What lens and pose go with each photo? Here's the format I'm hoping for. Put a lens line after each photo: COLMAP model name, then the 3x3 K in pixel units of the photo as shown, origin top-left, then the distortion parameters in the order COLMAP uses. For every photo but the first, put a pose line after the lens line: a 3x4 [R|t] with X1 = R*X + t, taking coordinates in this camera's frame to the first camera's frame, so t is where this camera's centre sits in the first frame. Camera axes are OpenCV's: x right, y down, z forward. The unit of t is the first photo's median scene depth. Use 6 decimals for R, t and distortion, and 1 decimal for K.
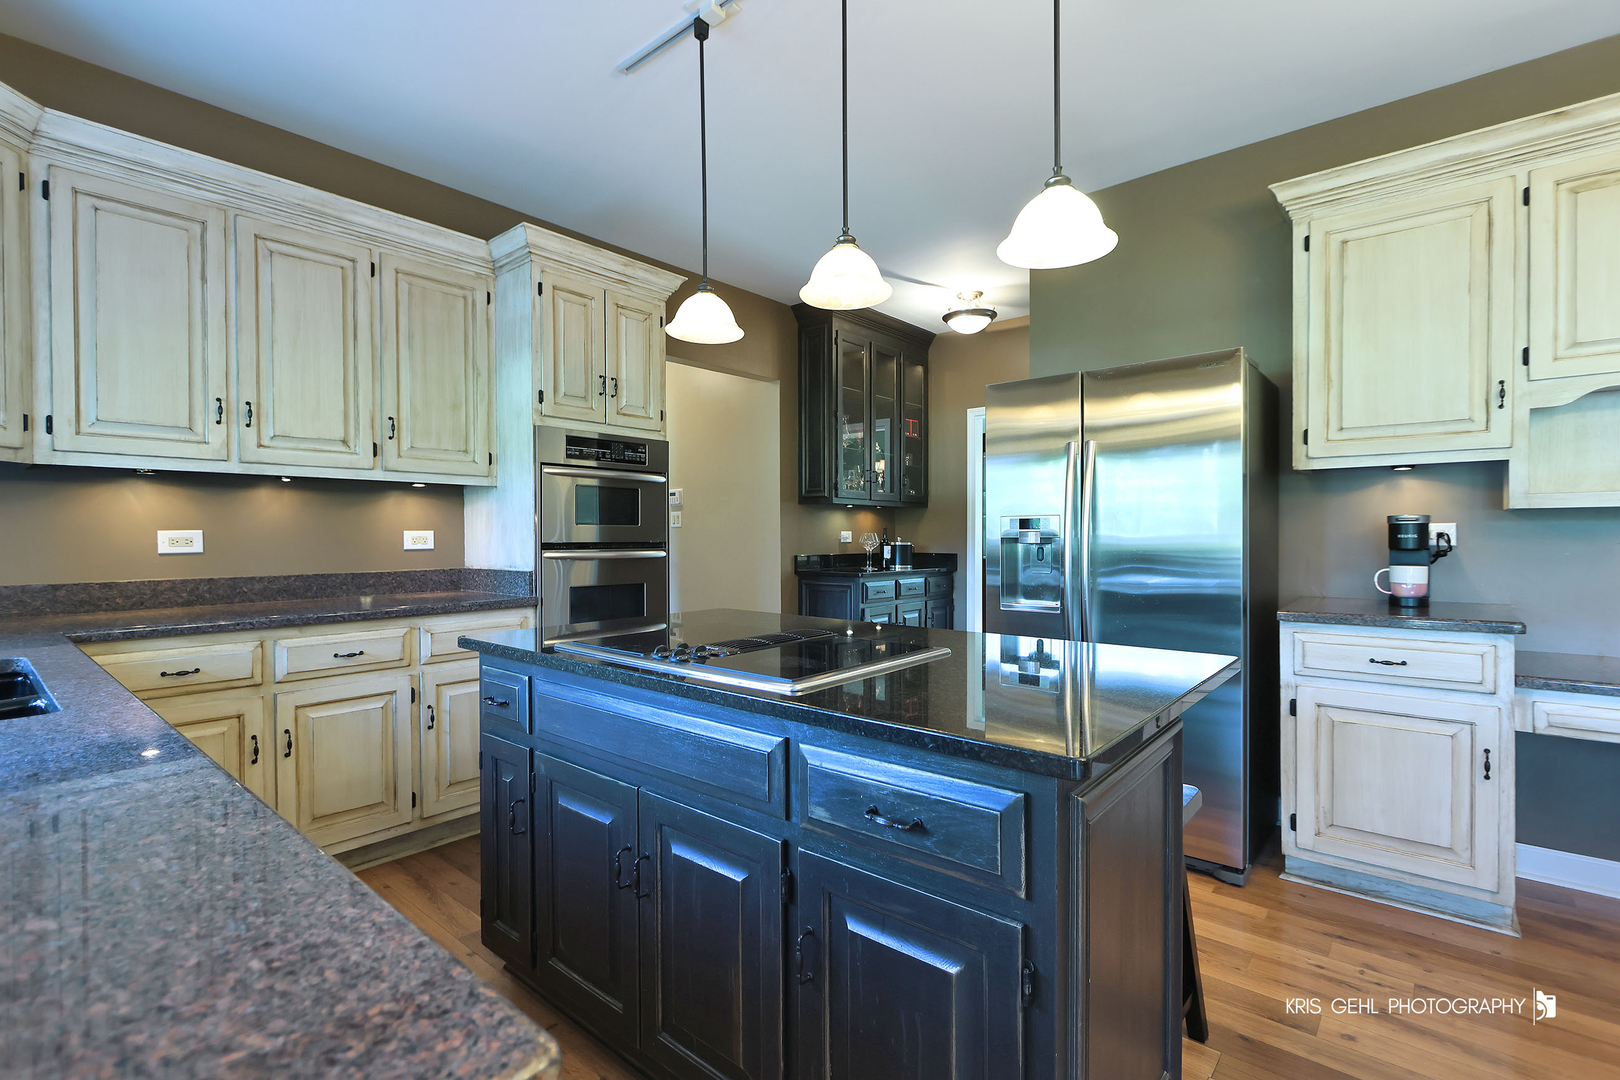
lens RADIAL K [[741.3, 0, 809.2], [0, 741.3, 539.2], [0, 0, 1]] dist [-0.002207, -0.000210]
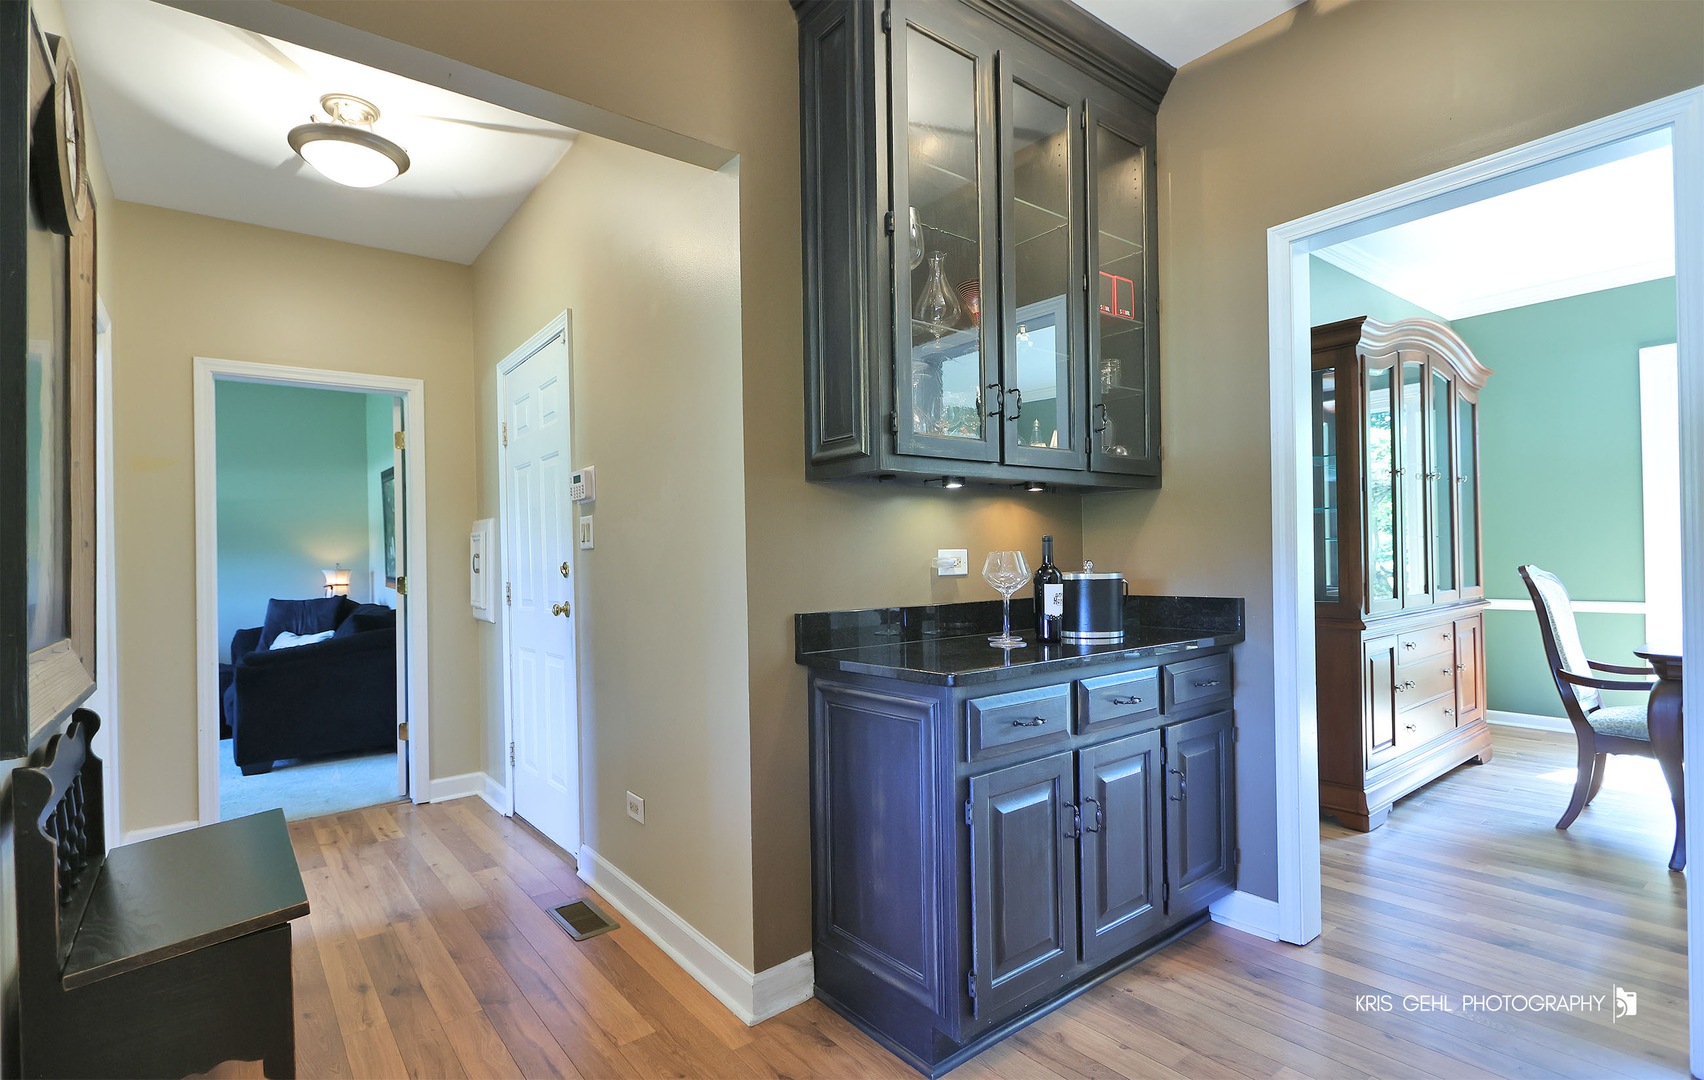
lens RADIAL K [[762.2, 0, 829.9], [0, 762.2, 567.1], [0, 0, 1]] dist [0.001343, 0.000147]
pose [[0.971281, -0.019288, -0.237152, 0.086910], [0.021071, 0.999766, 0.004987, -0.003954], [0.237000, -0.009841, 0.971460, 0.587542]]
